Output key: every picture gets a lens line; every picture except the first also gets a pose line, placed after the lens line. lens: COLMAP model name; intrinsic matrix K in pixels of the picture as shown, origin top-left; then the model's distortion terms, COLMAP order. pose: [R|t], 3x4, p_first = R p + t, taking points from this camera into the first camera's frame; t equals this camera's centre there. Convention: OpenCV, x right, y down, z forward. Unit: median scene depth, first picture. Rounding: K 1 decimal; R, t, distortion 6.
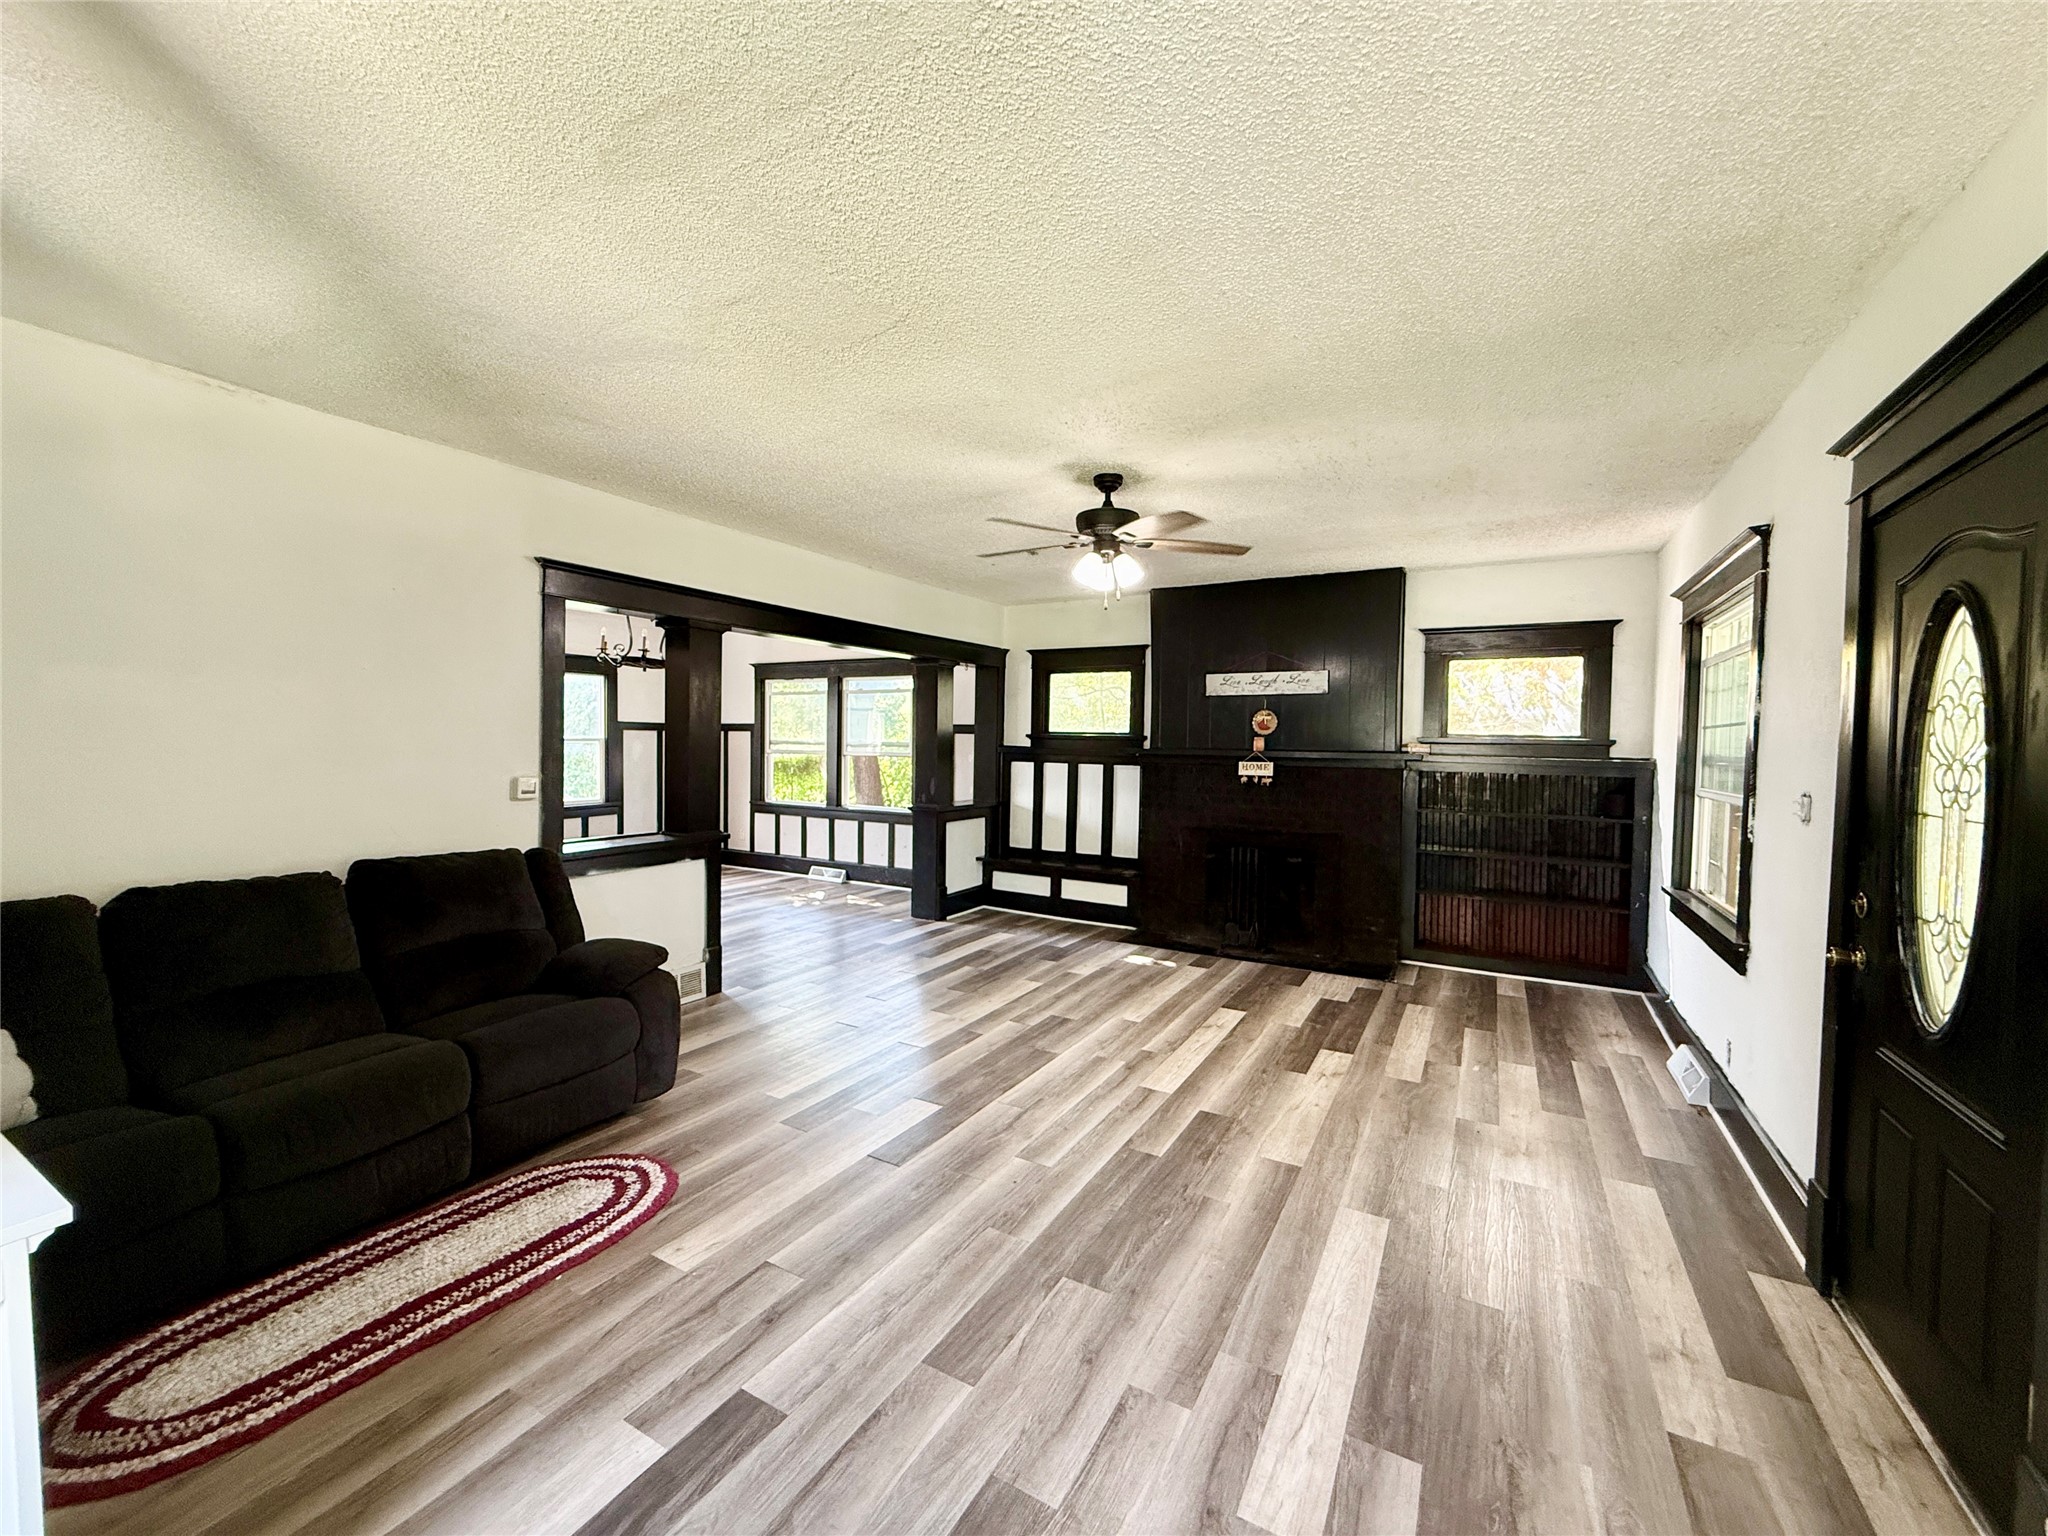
lens RADIAL K [[817.8, 0, 1037.0], [0, 817.8, 762.1], [0, 0, 1]] dist [-0.003079, 0.001569]
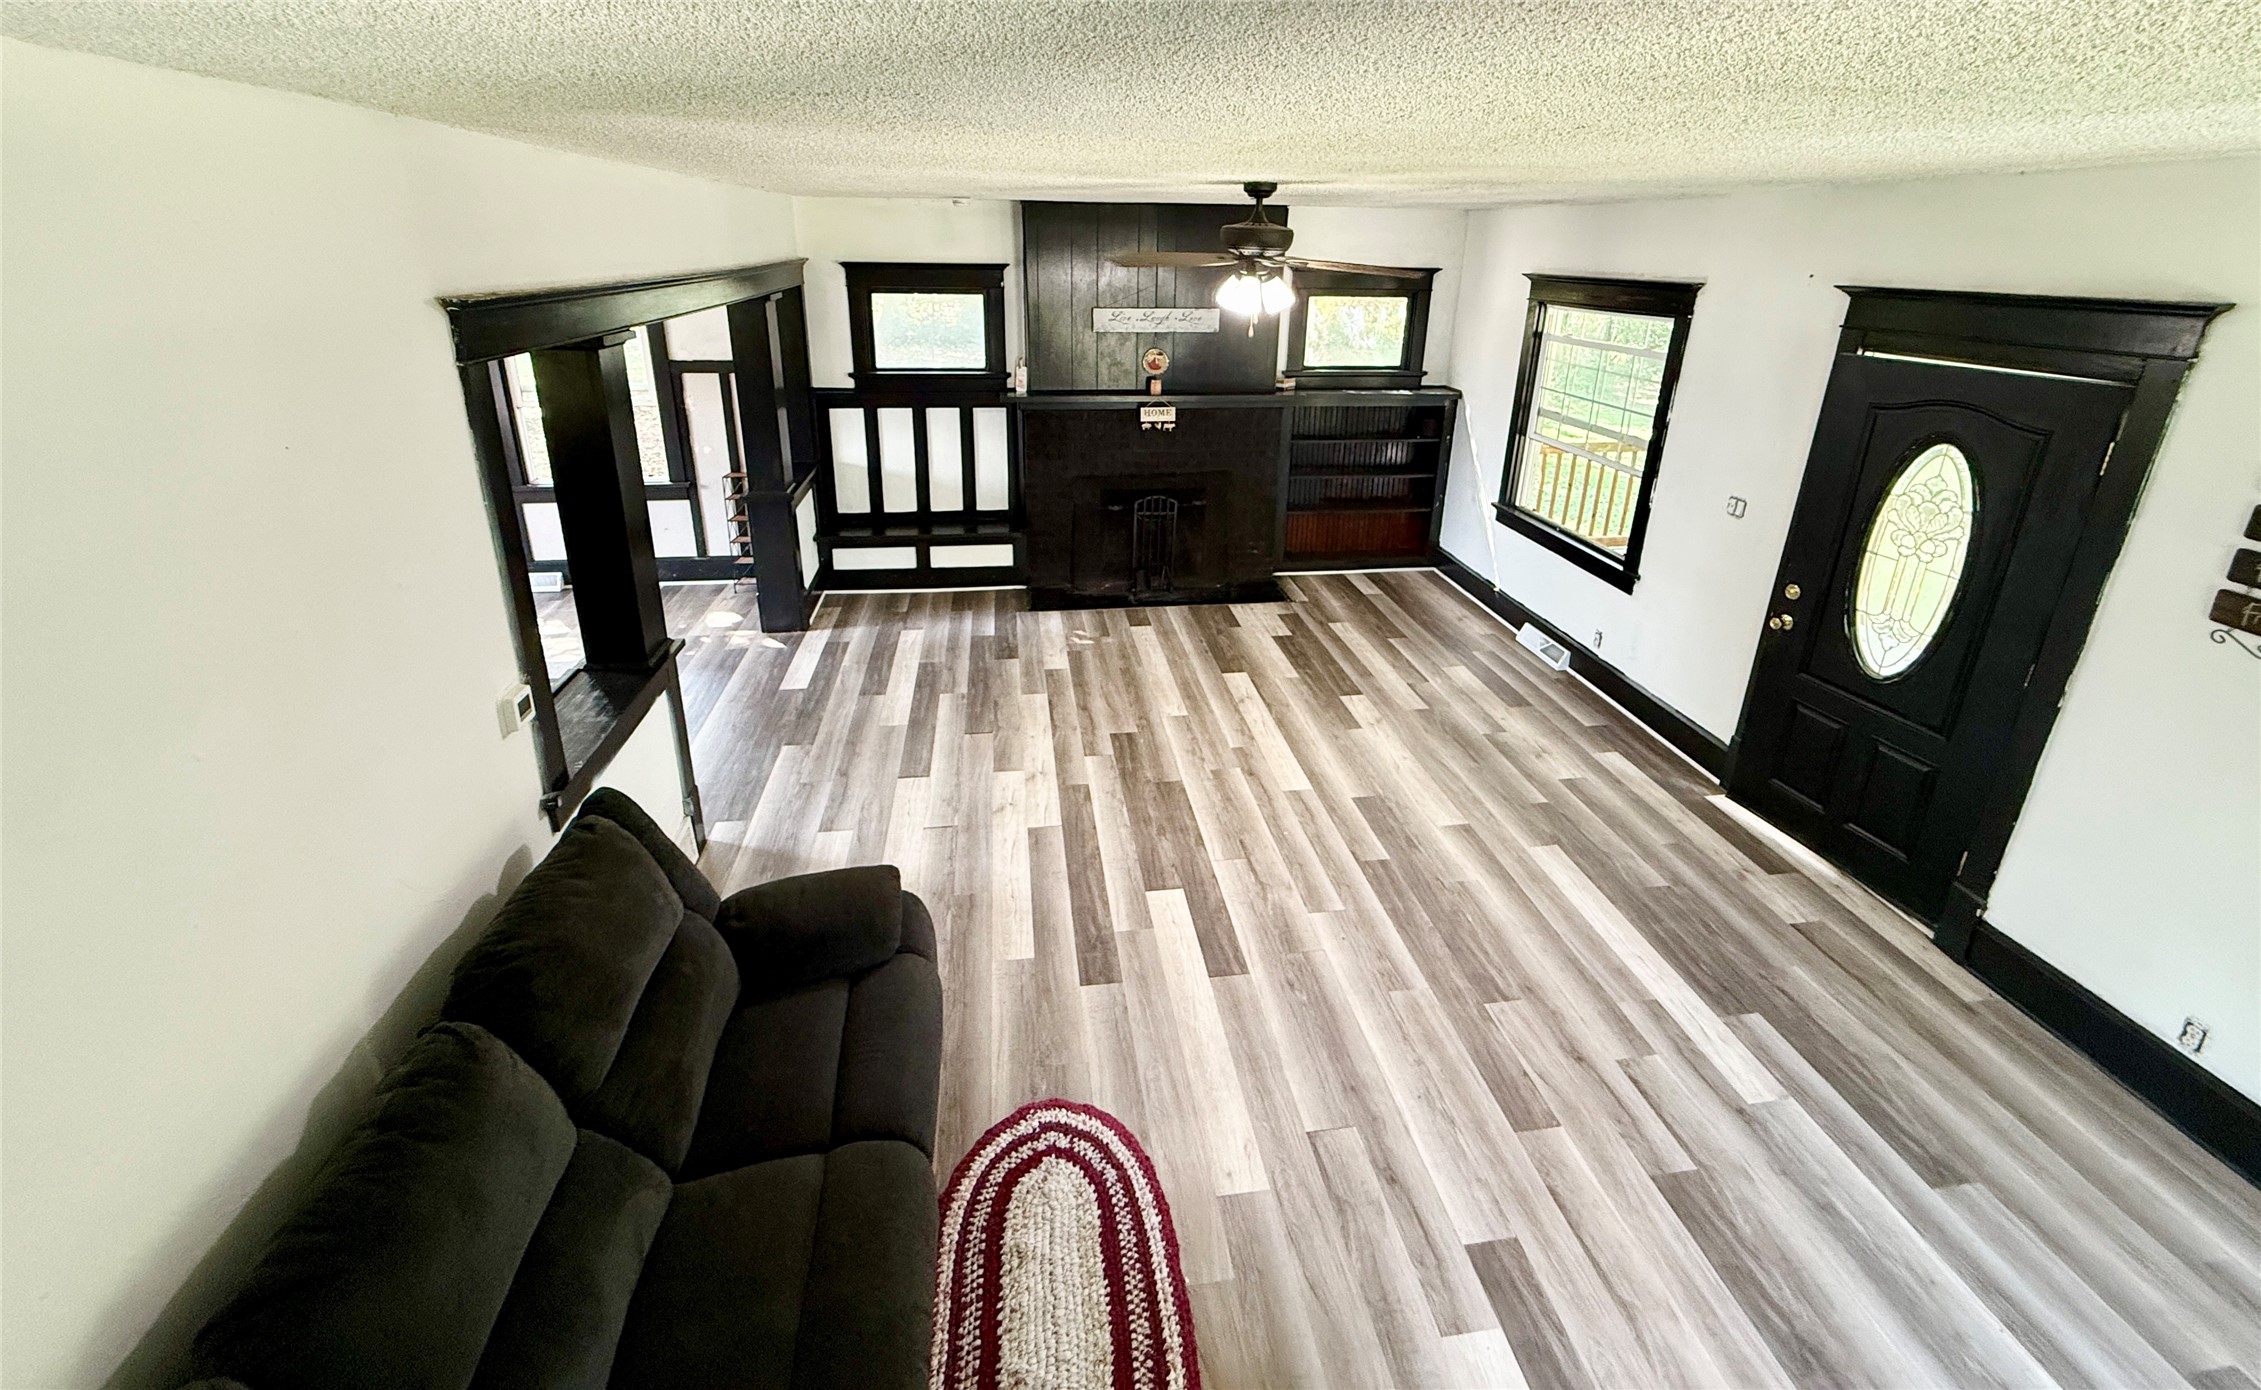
lens RADIAL K [[893.6, 0, 1146.9], [0, 893.6, 532.6], [0, 0, 1]] dist [-0.002421, -0.000620]
pose [[0.791373, -0.186118, 0.582313, -0.481769], [0.007510, 0.955417, 0.295163, -0.212851], [-0.611287, -0.229211, 0.757490, 0.214802]]
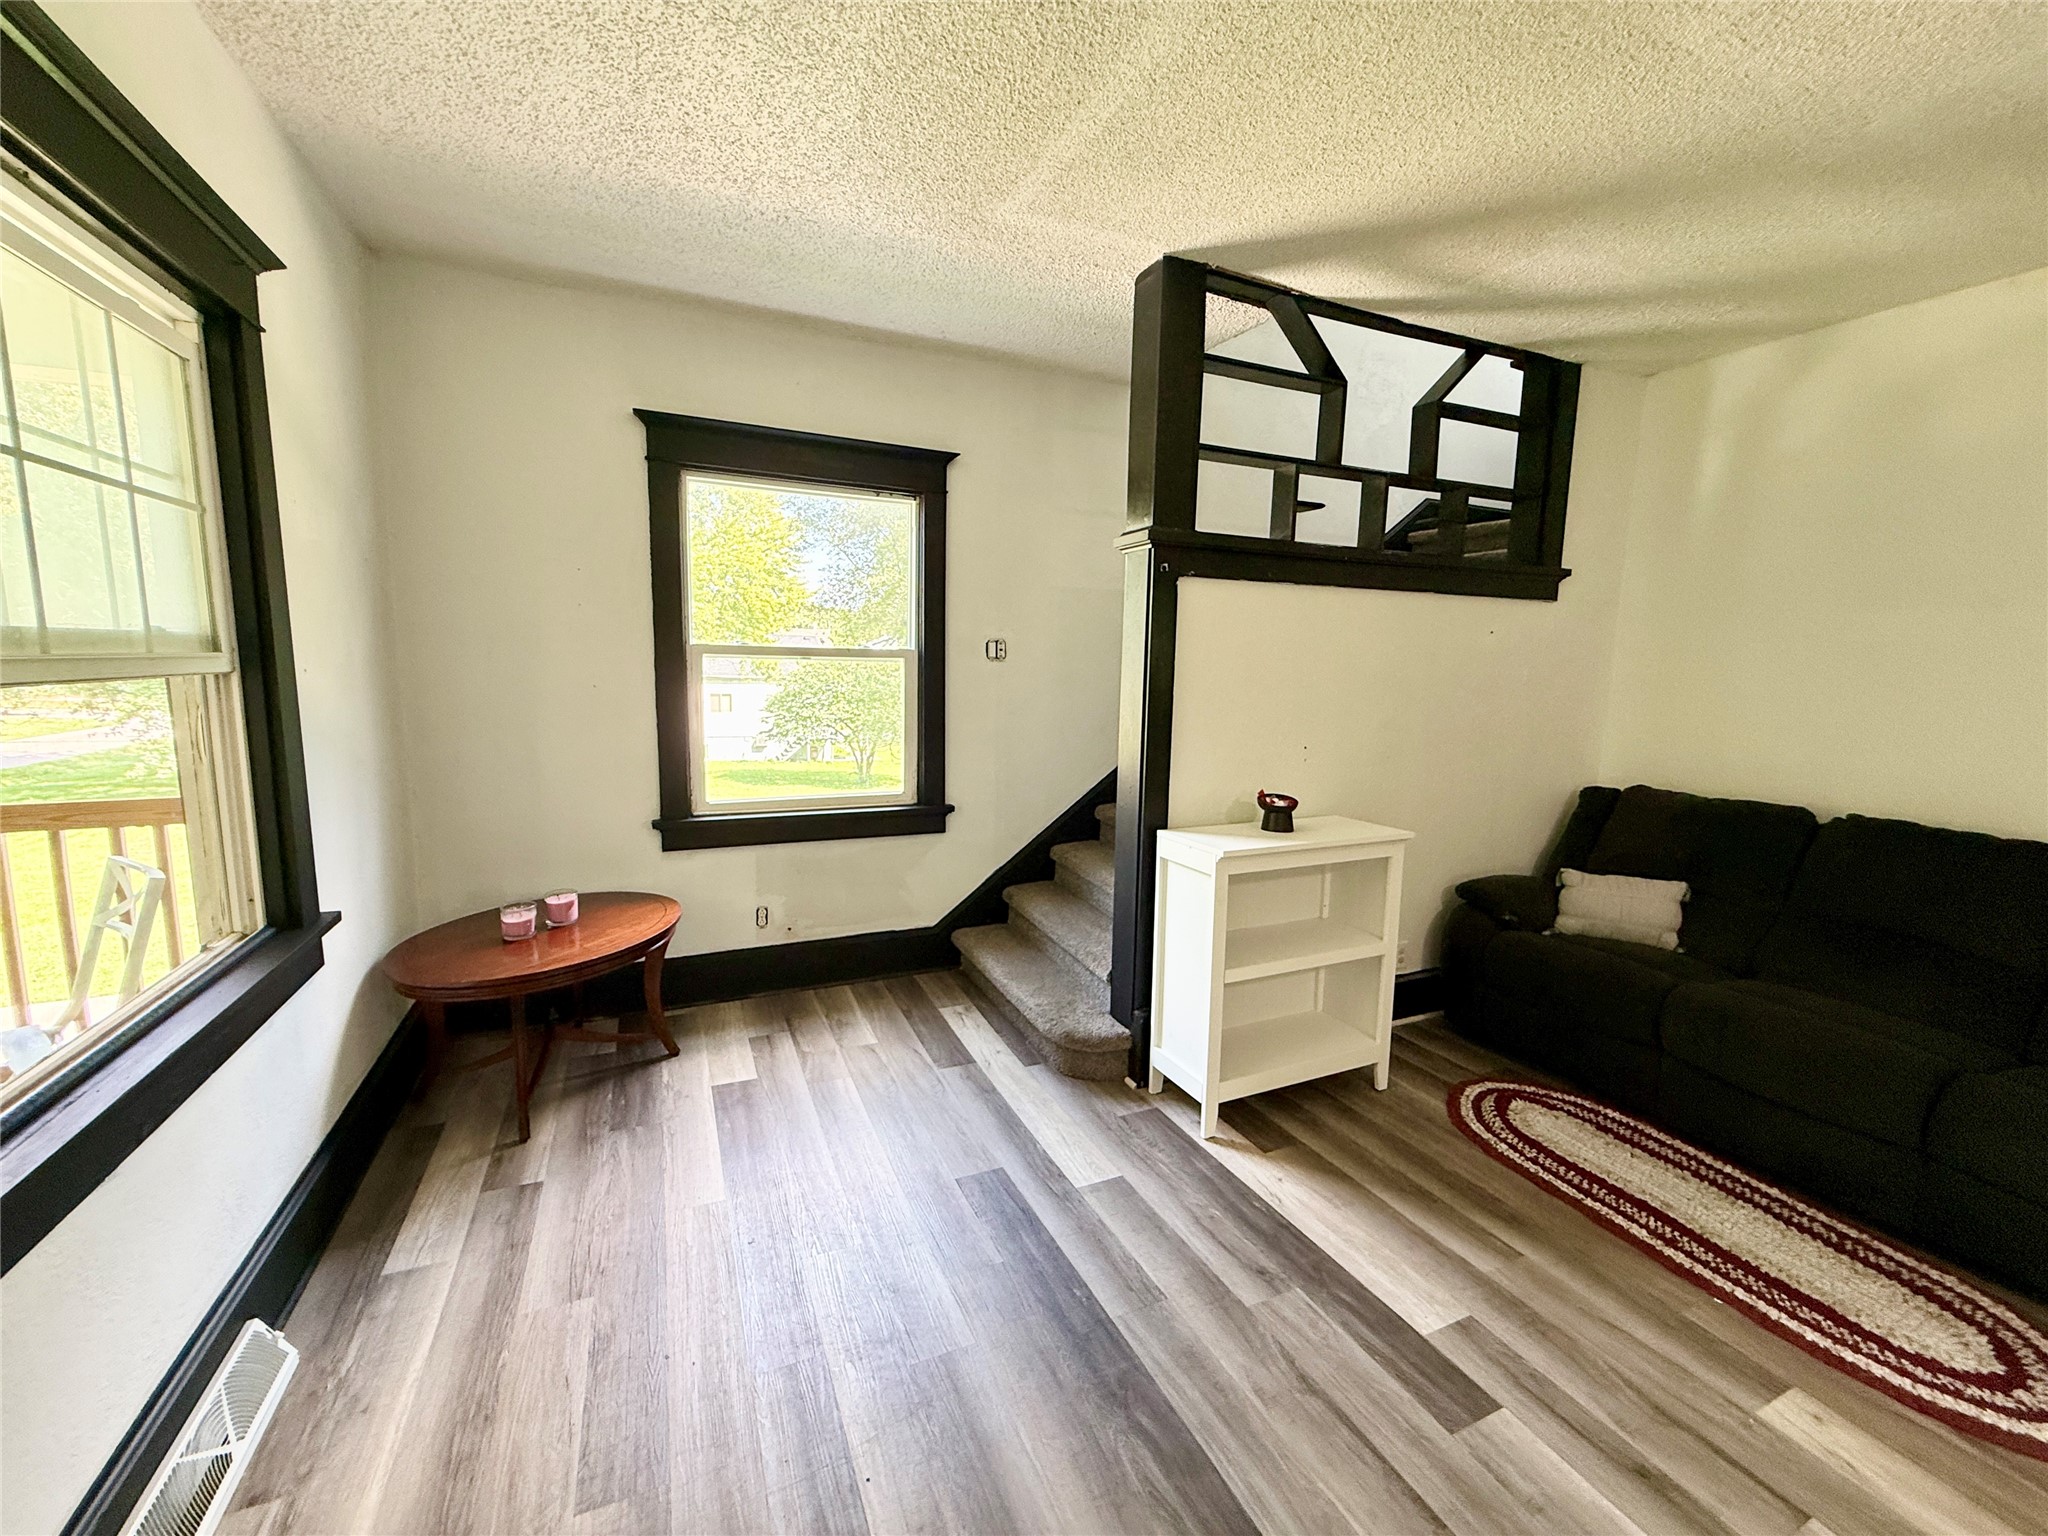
lens RADIAL K [[817.8, 0, 1019.8], [0, 817.8, 776.1], [0, 0, 1]] dist [-0.003079, 0.001569]
pose [[-0.597195, 0.092958, -0.796691, 0.227021], [-0.045336, 0.987762, 0.149236, -0.005627], [0.800814, 0.125242, -0.585672, 0.390401]]
